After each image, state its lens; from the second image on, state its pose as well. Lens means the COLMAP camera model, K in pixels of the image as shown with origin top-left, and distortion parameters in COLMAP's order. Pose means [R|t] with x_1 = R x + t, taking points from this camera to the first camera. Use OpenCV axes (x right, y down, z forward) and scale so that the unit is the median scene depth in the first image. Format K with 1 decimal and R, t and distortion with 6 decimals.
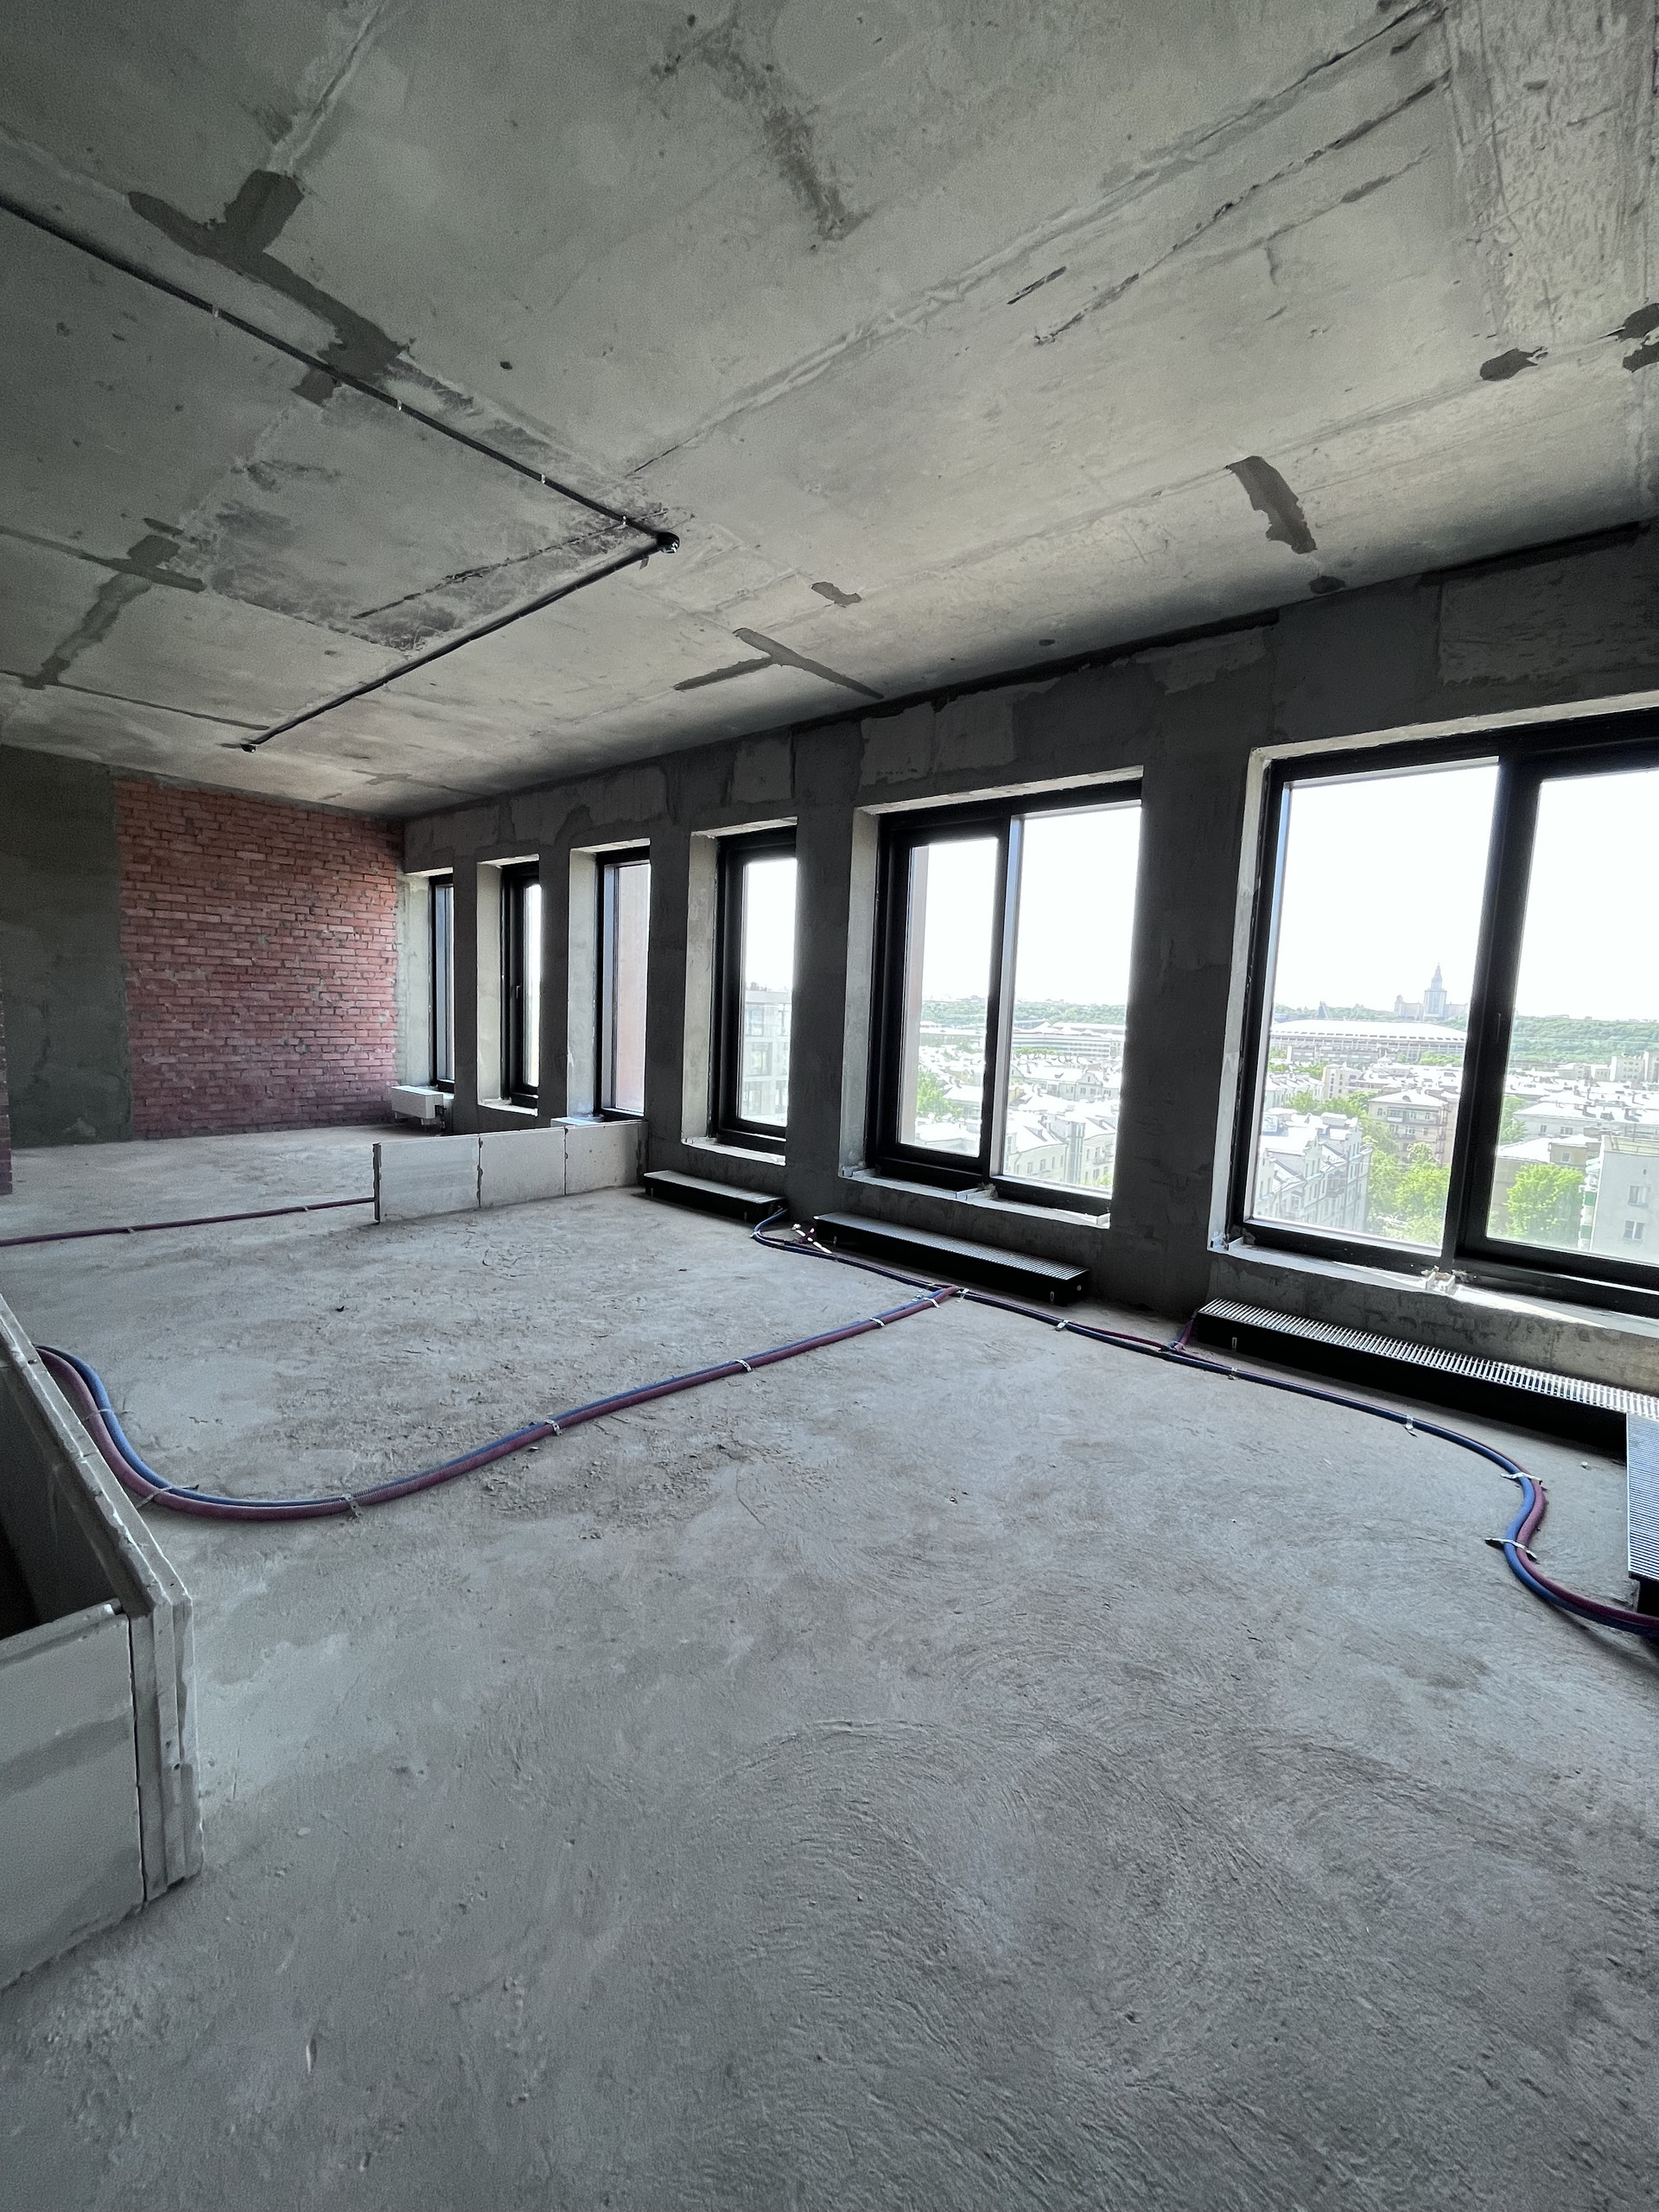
lens RADIAL K [[900.5, 0, 829.5], [0, 900.5, 1106.0], [0, 0, 1]] dist [-0.002401, -0.000184]
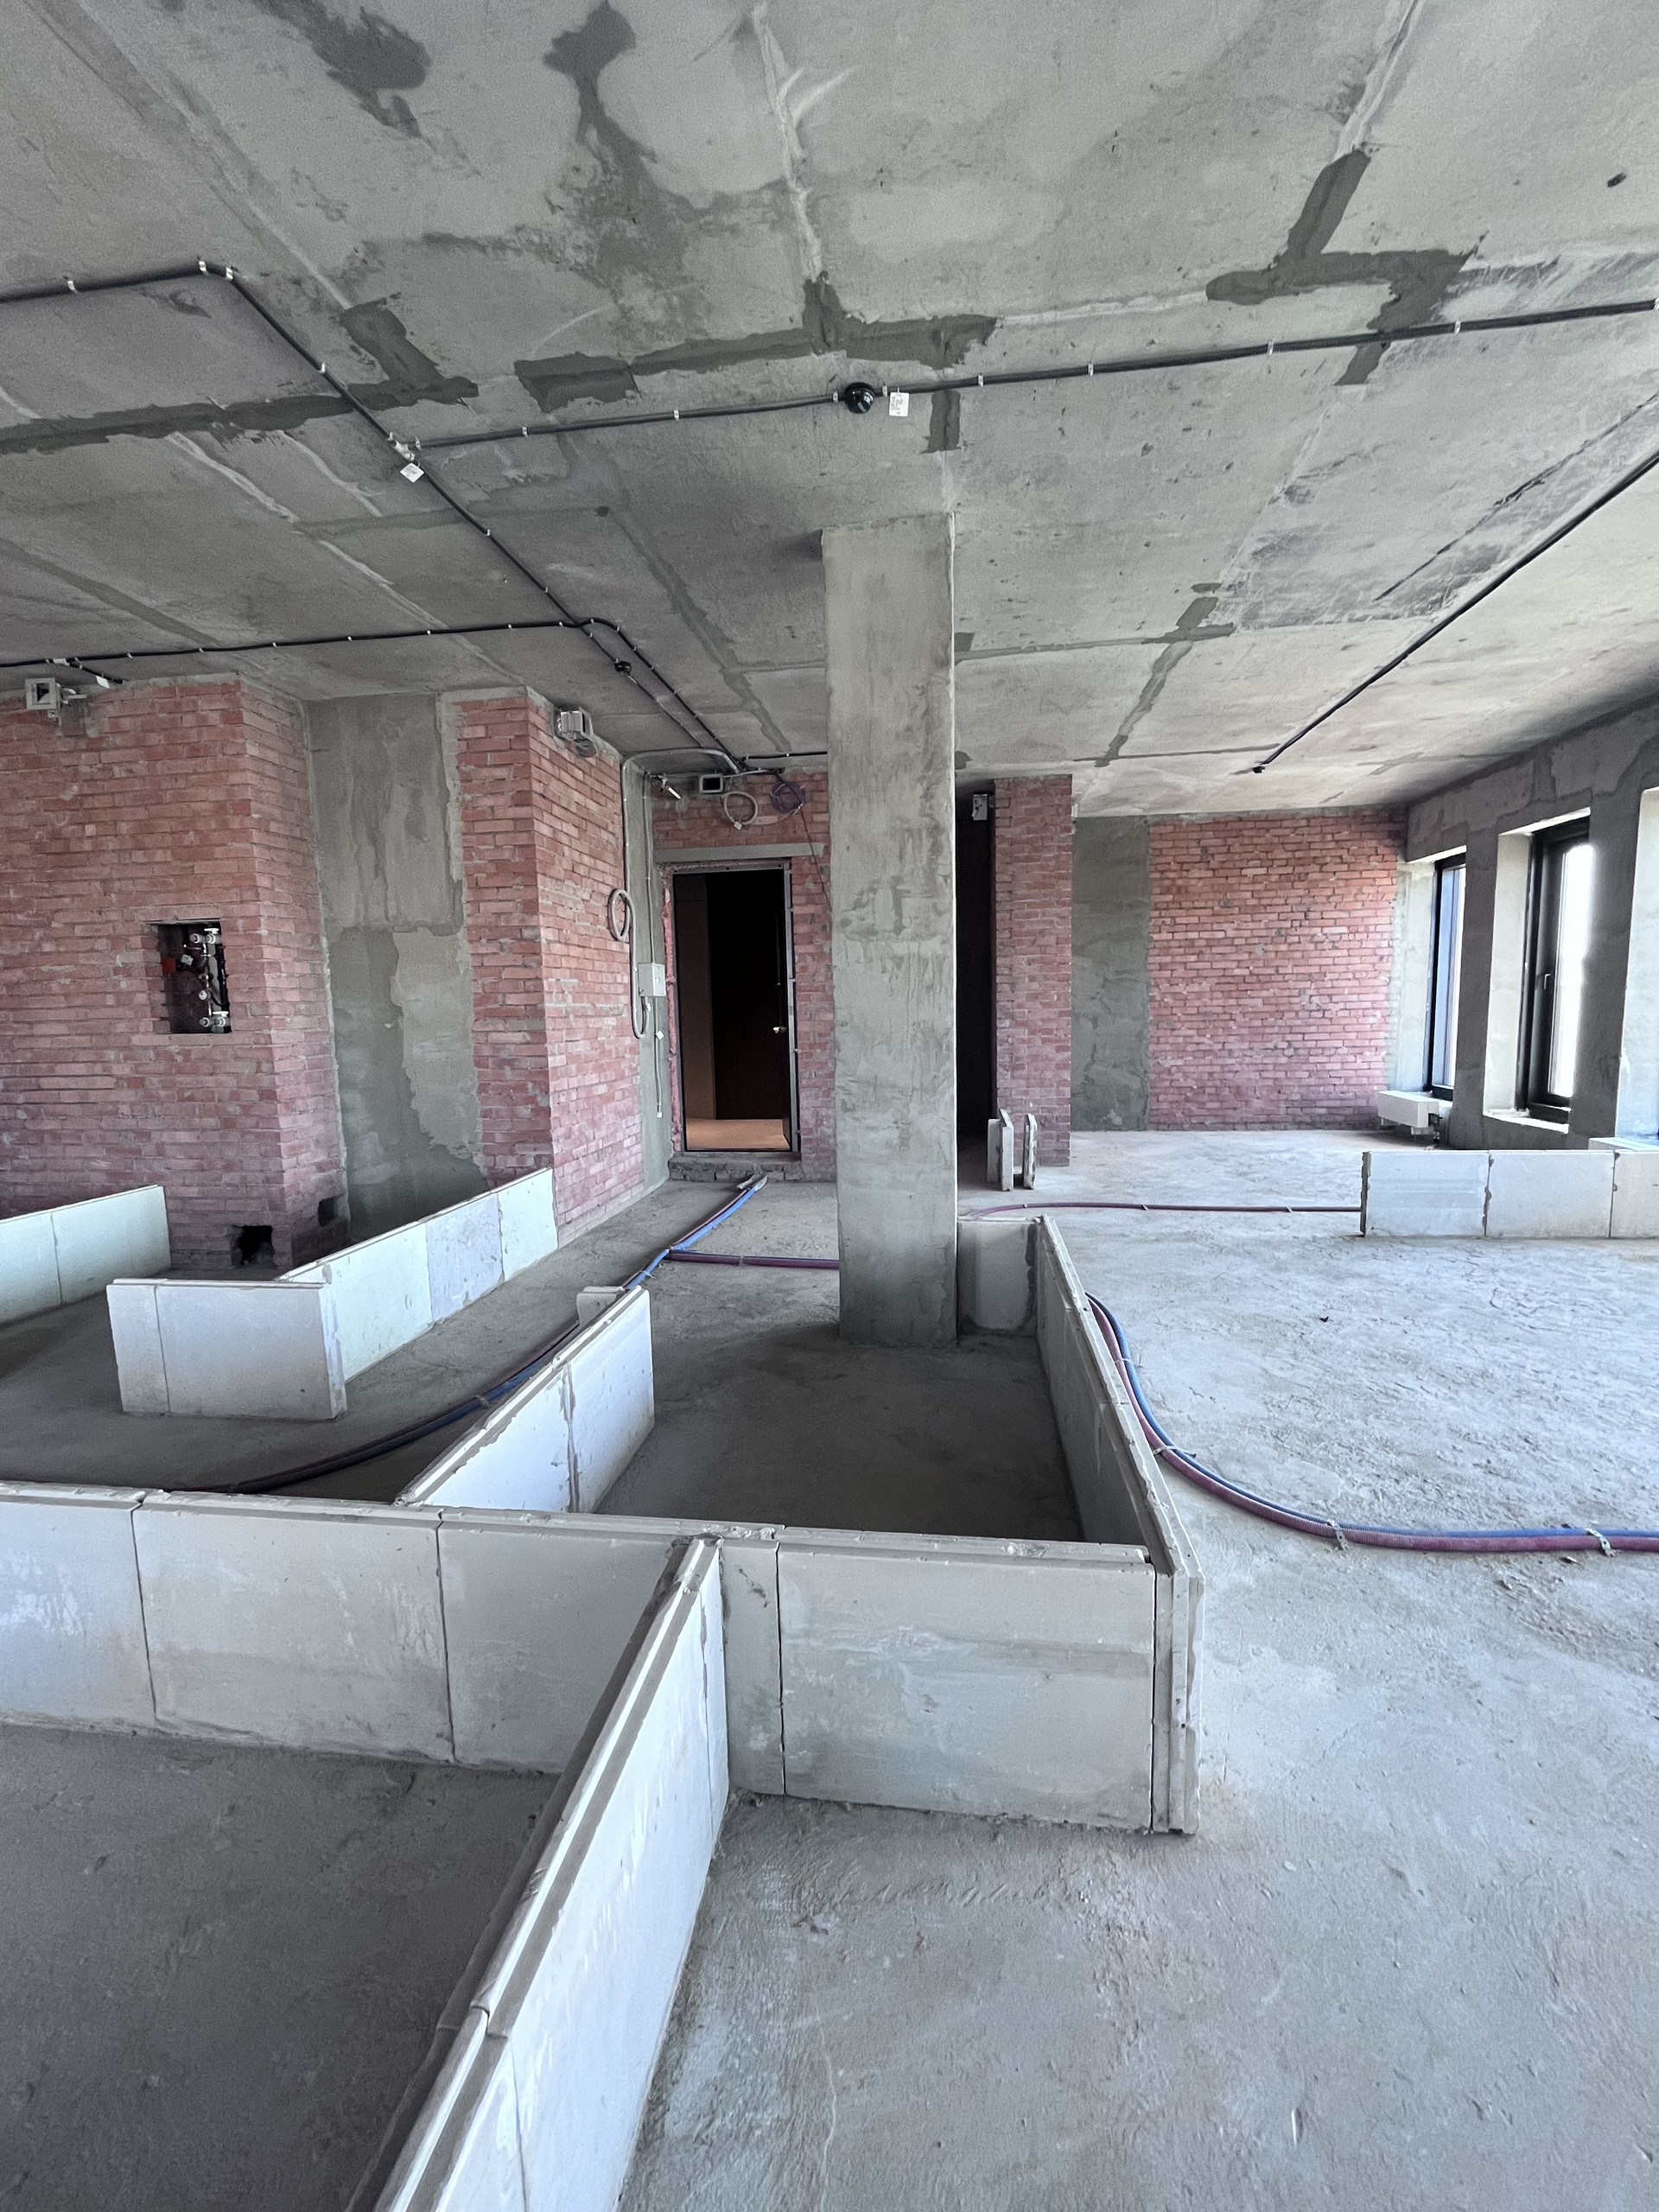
lens RADIAL K [[900.5, 0, 829.5], [0, 900.5, 1106.0], [0, 0, 1]] dist [-0.002401, -0.000184]
pose [[0.542920, 0.043744, -0.838644, -0.022132], [-0.046210, 0.998686, 0.022176, -0.001680], [0.838512, 0.026714, 0.544228, 0.010673]]
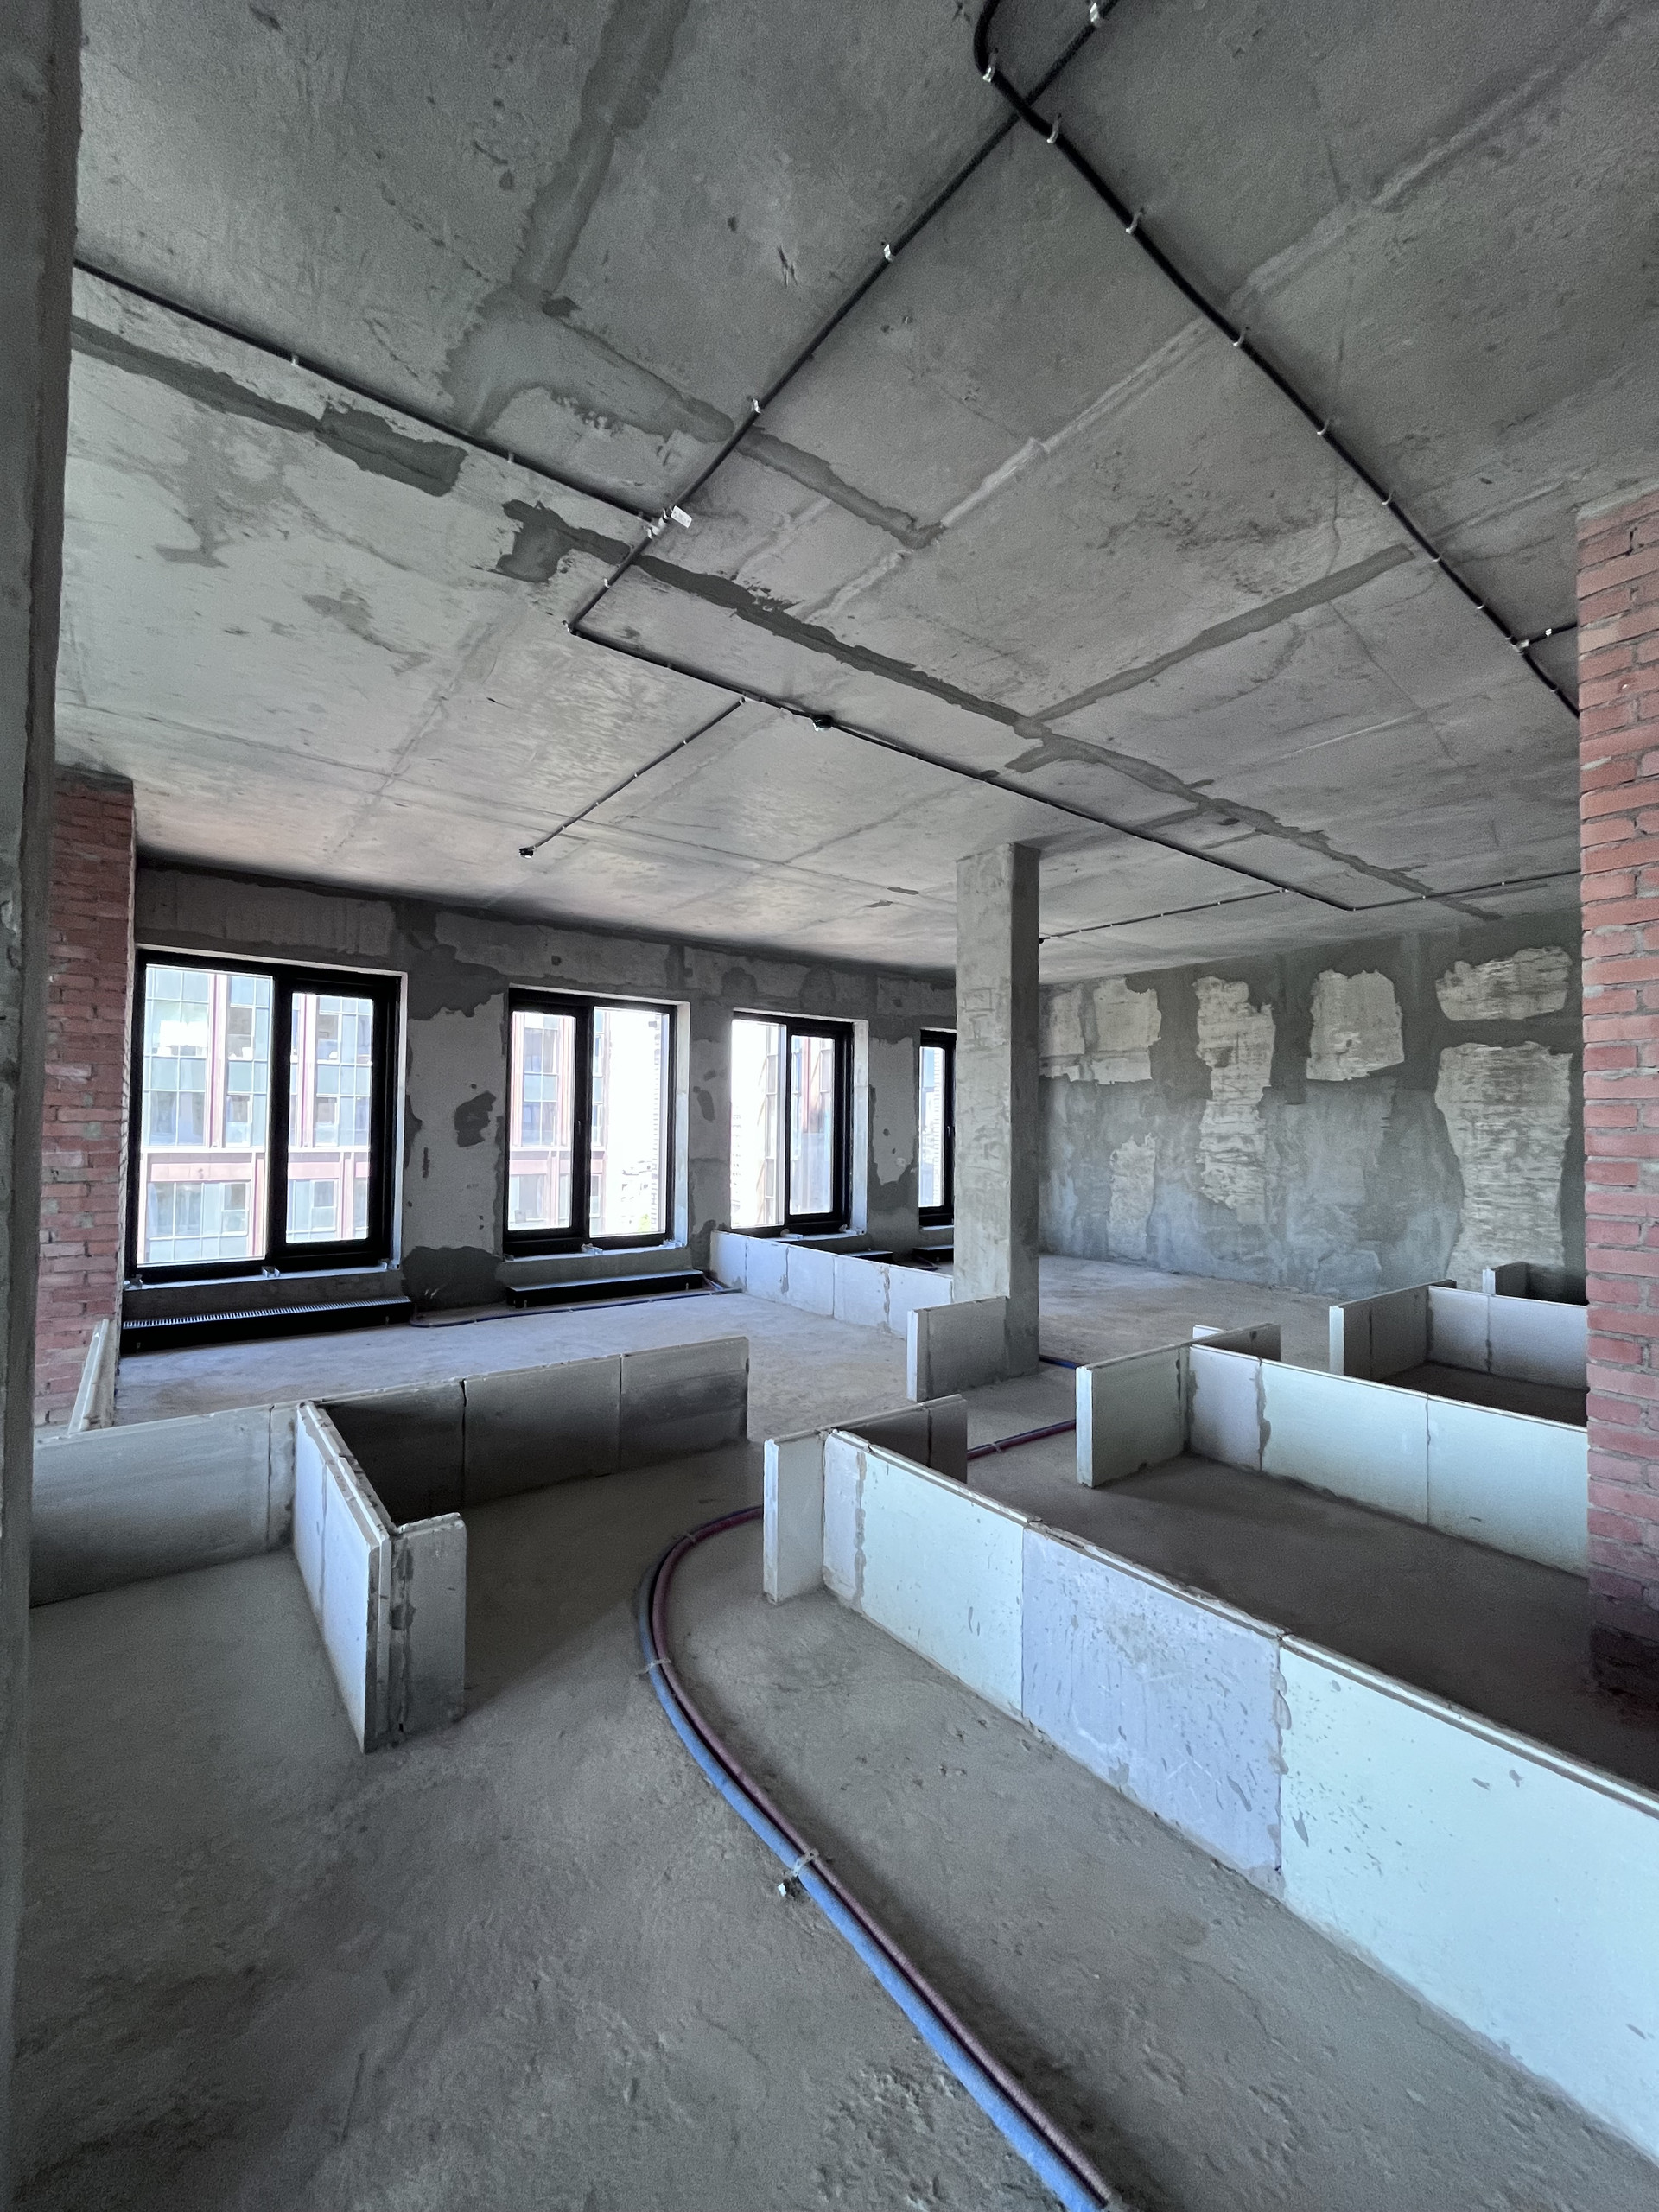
lens RADIAL K [[900.5, 0, 829.5], [0, 900.5, 1106.0], [0, 0, 1]] dist [-0.002401, -0.000184]
pose [[-0.977951, -0.045710, 0.203769, -0.904379], [-0.028249, 0.995738, 0.087789, -0.111215], [-0.206914, 0.080097, -0.975075, 0.607439]]
